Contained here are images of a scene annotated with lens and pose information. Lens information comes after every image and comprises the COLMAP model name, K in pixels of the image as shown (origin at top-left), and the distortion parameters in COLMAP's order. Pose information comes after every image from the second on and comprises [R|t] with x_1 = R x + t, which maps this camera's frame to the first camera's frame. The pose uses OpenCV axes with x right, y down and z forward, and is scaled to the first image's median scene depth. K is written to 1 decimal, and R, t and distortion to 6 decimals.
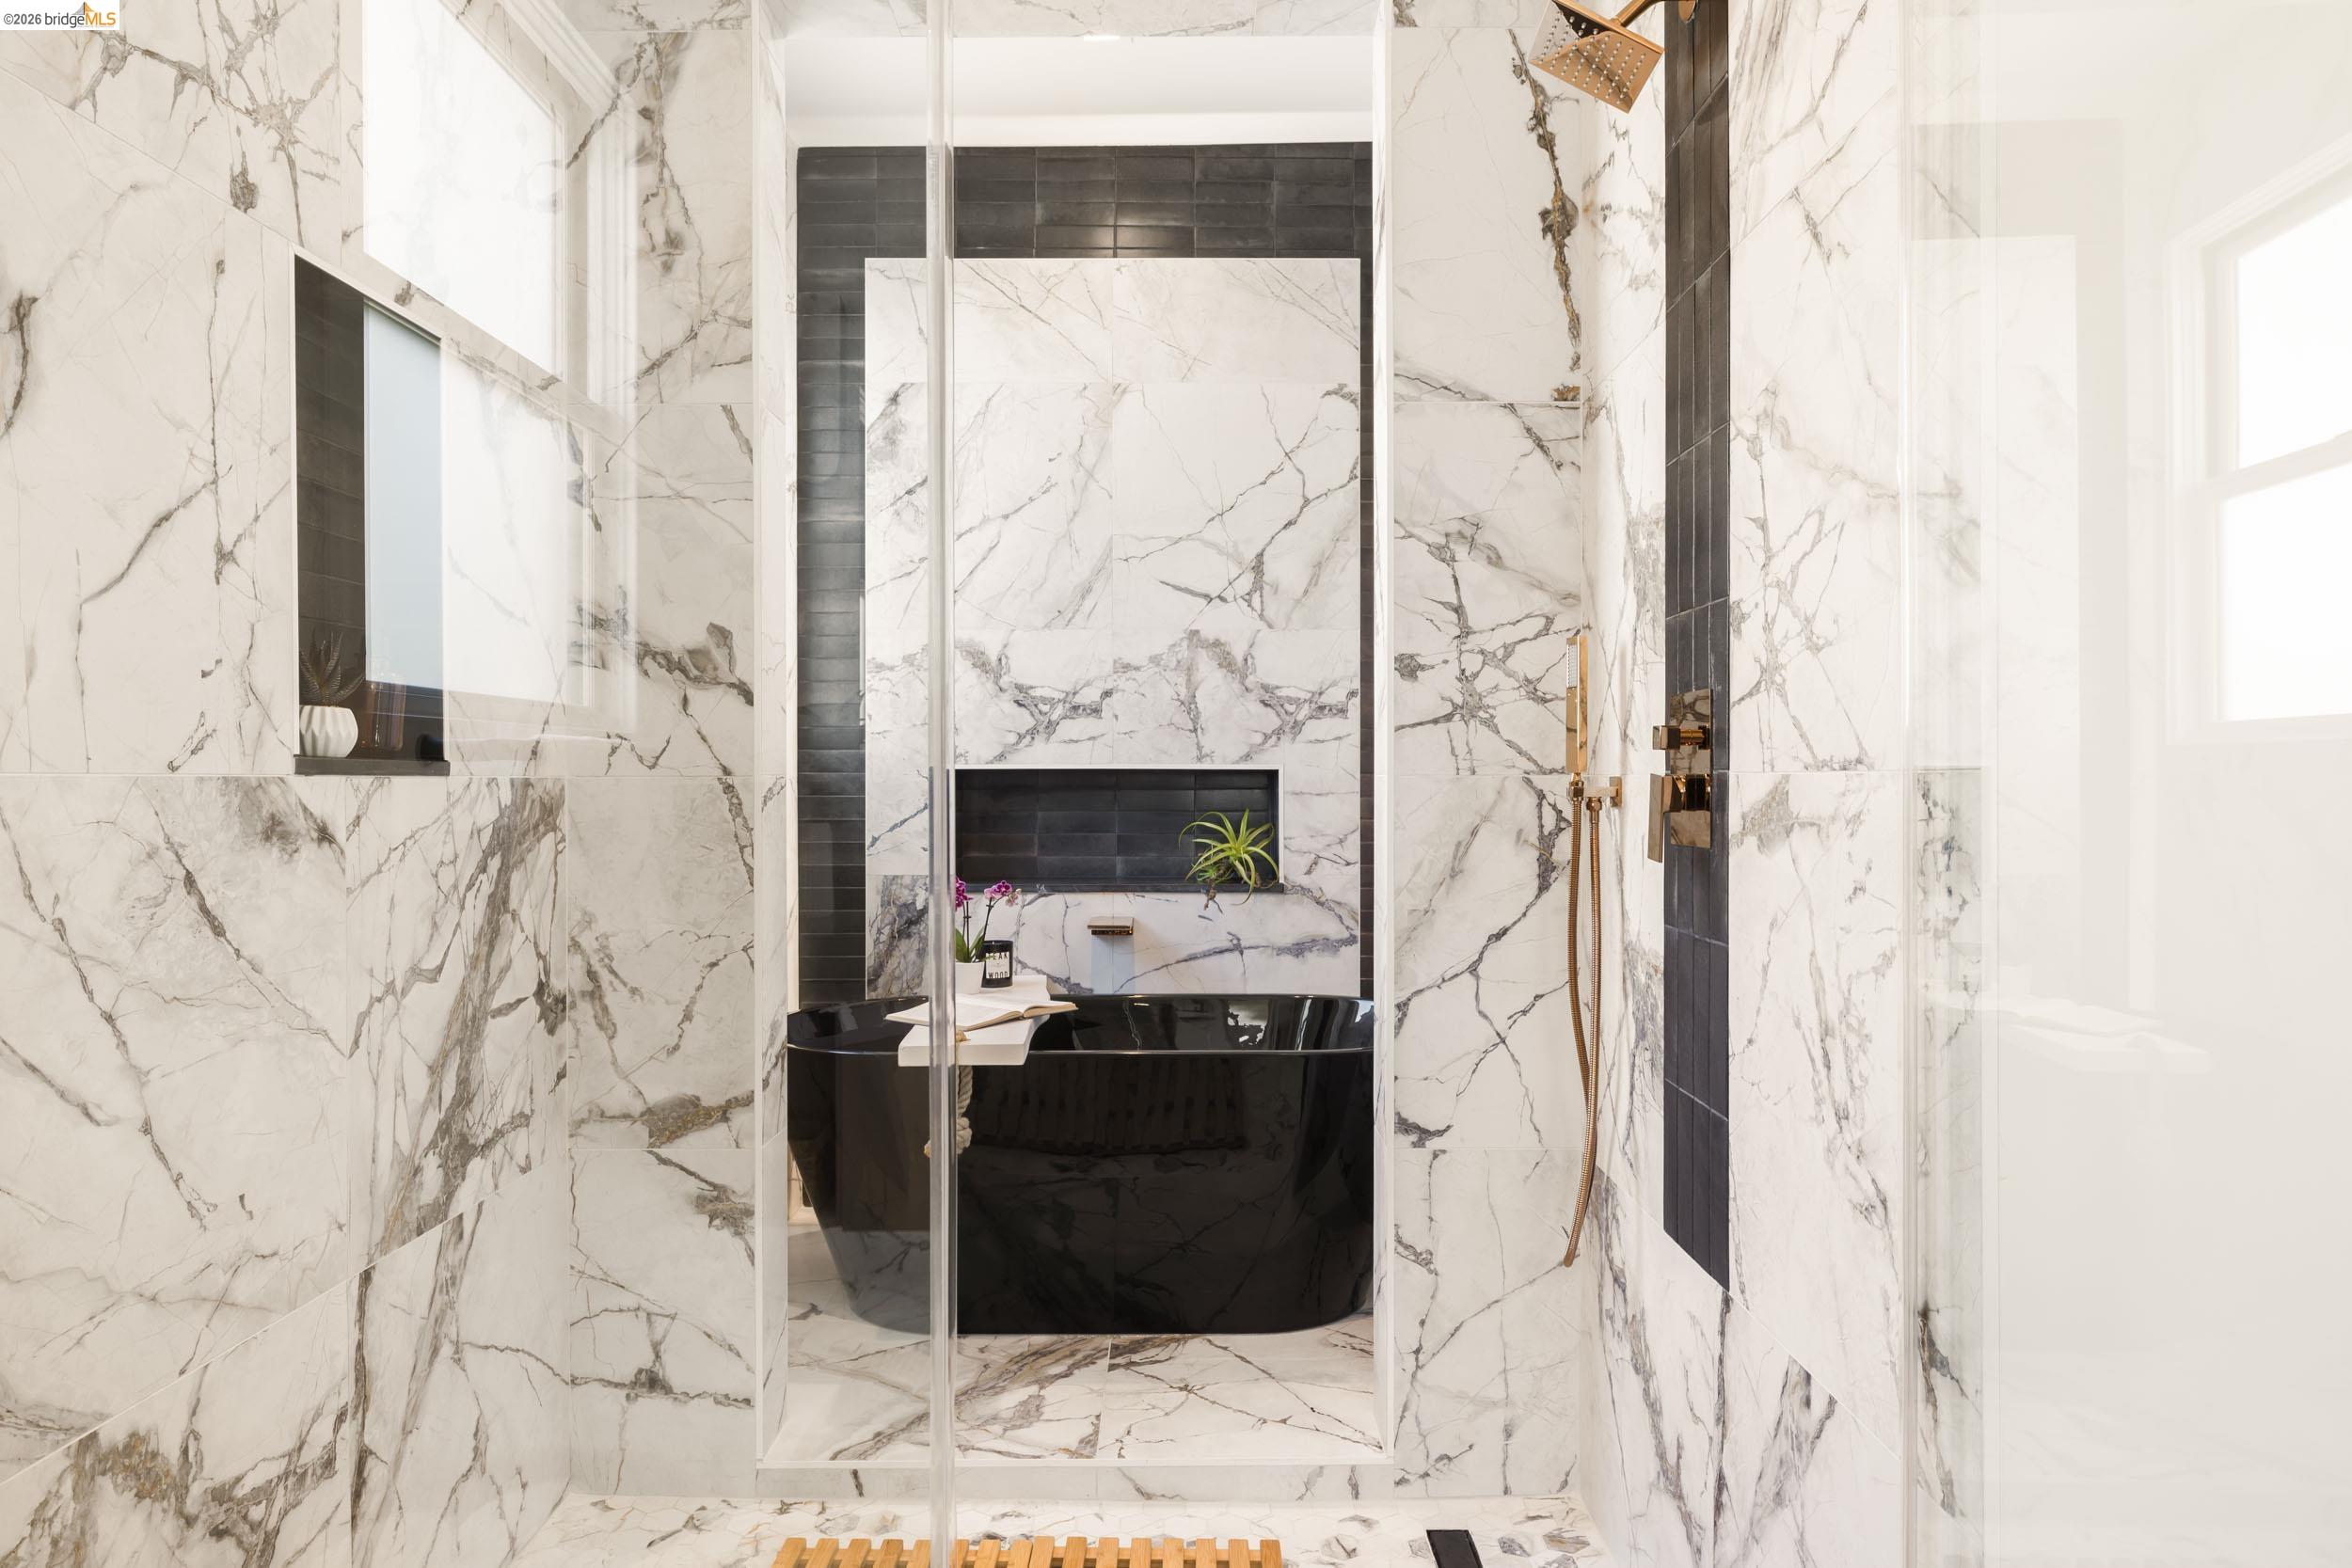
lens RADIAL K [[1422.7, 0, 1181.2], [0, 1422.7, 786.0], [0, 0, 1]] dist [-0.000908, 0.000907]
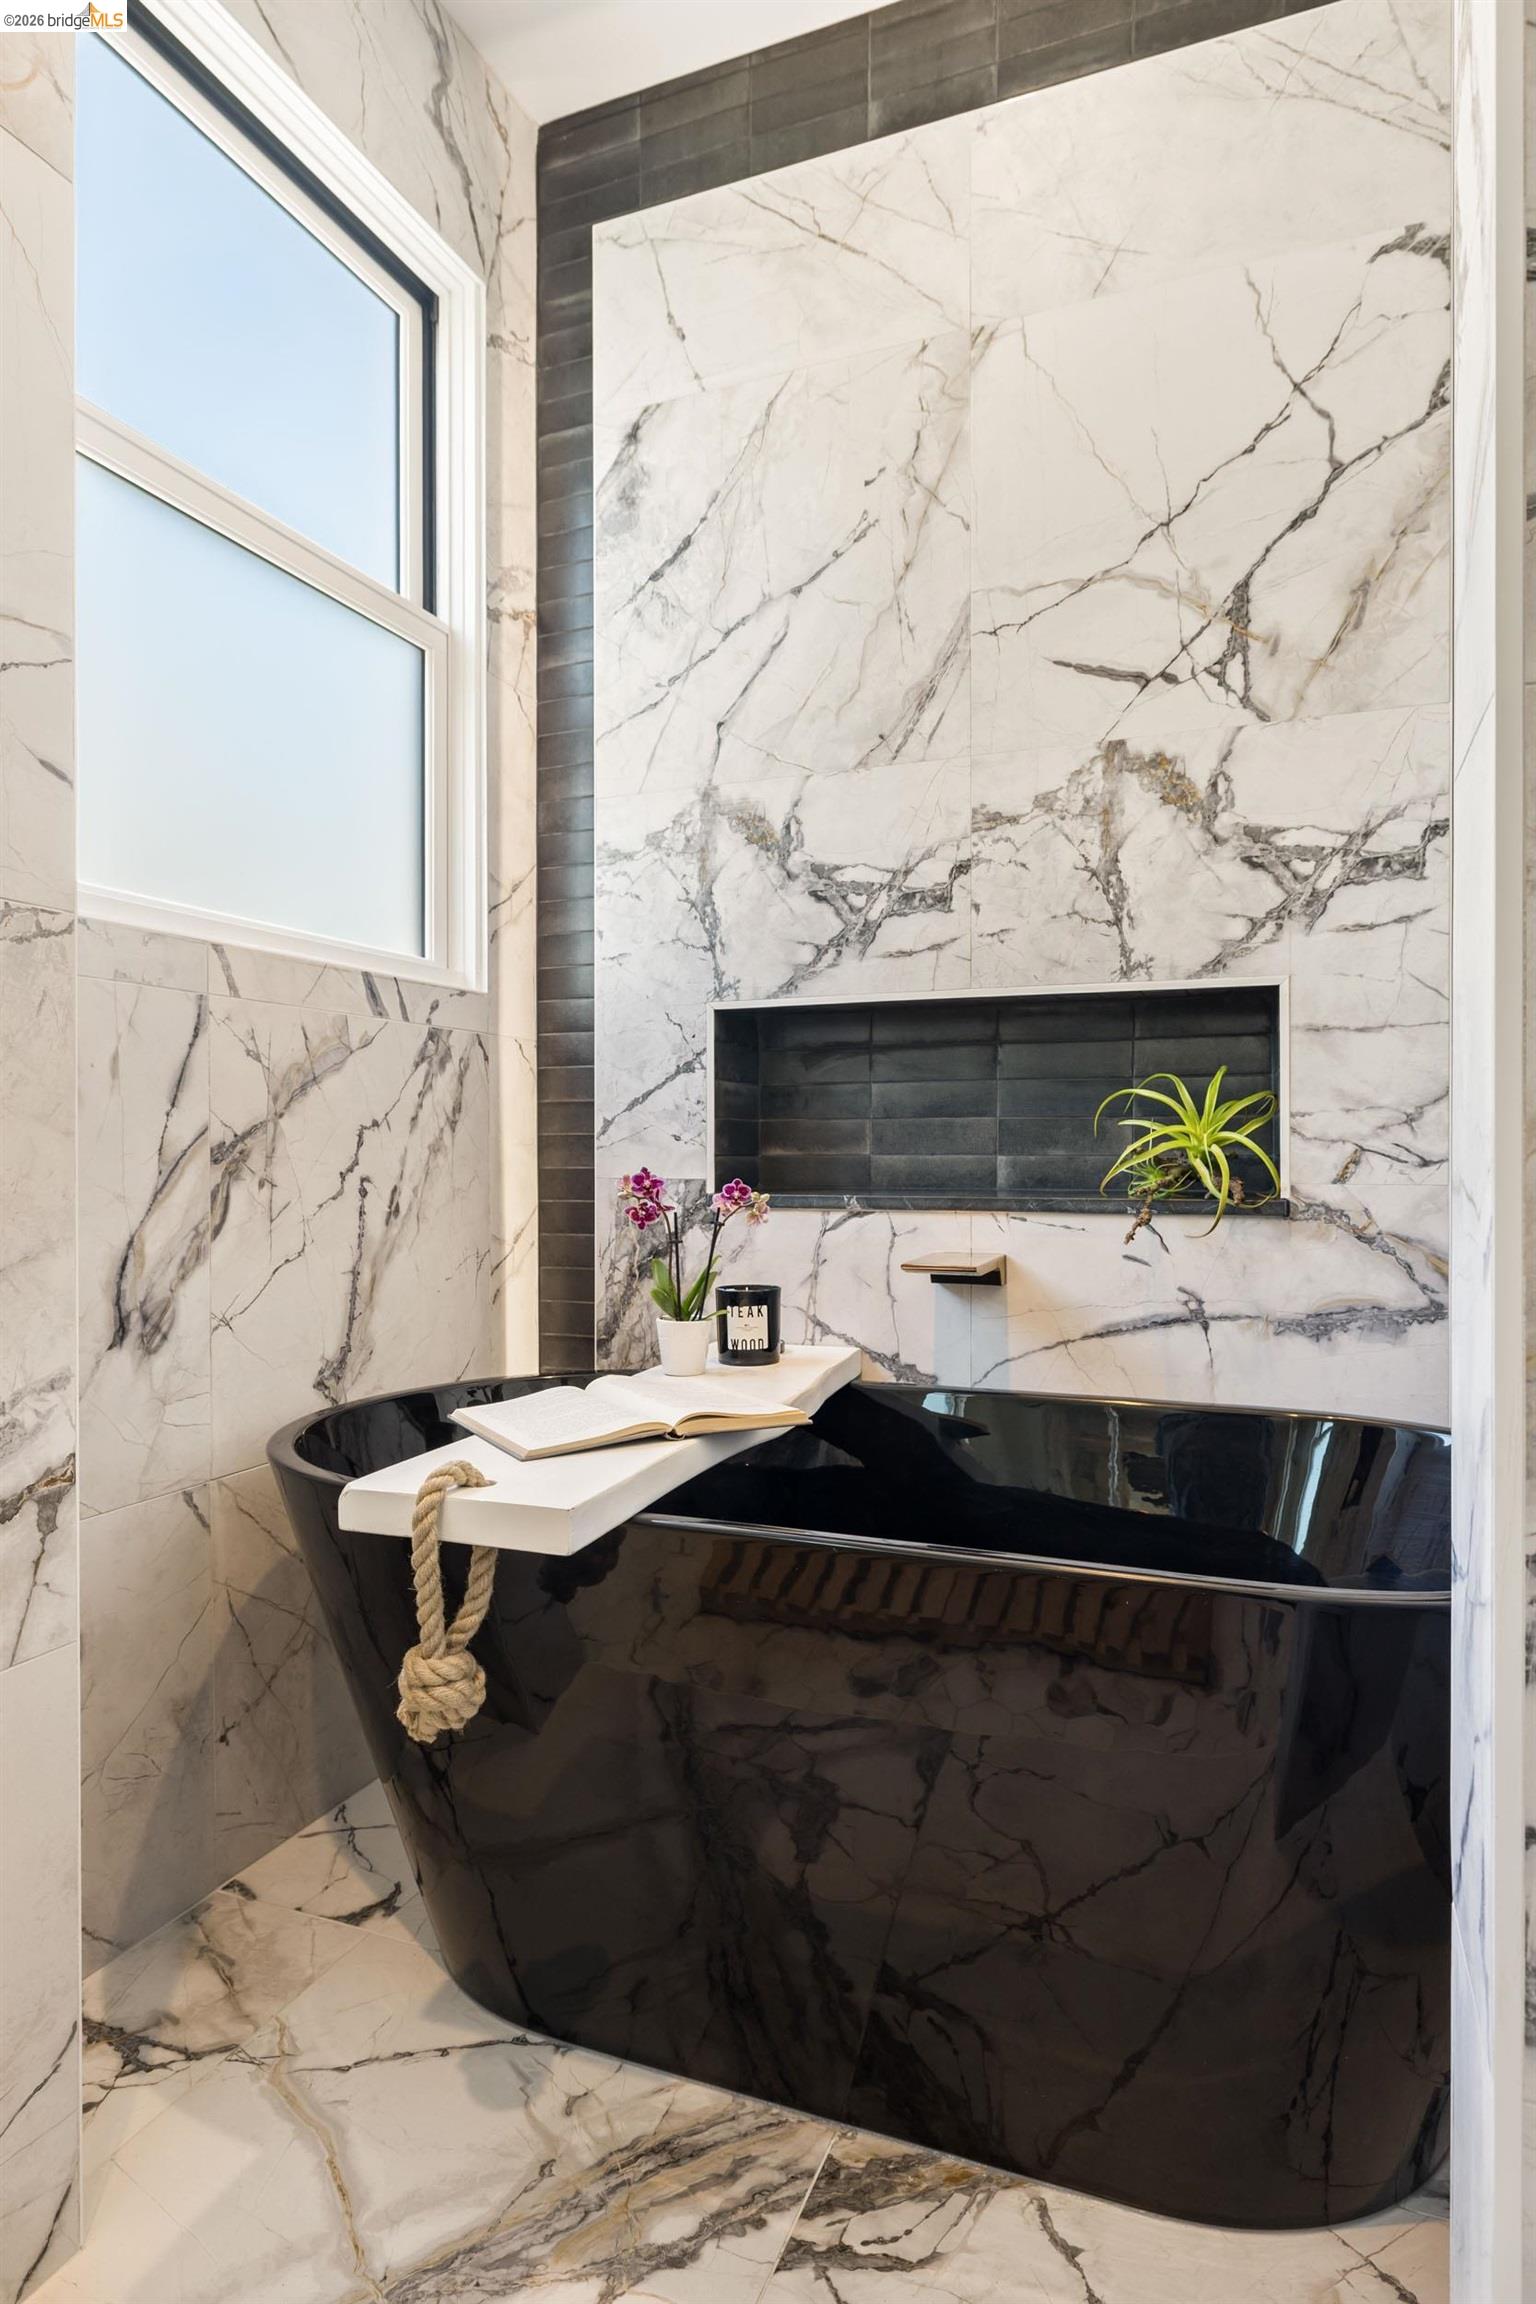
lens RADIAL K [[1310.0, 0, 758.6], [0, 1310.0, 1157.7], [0, 0, 1]] dist [0.000597, -0.000631]
pose [[0.926729, 0.000718, -0.375731, 0.072076], [0.000647, 0.999994, 0.003506, 0.051020], [0.375731, -0.003492, 0.926722, 0.474123]]
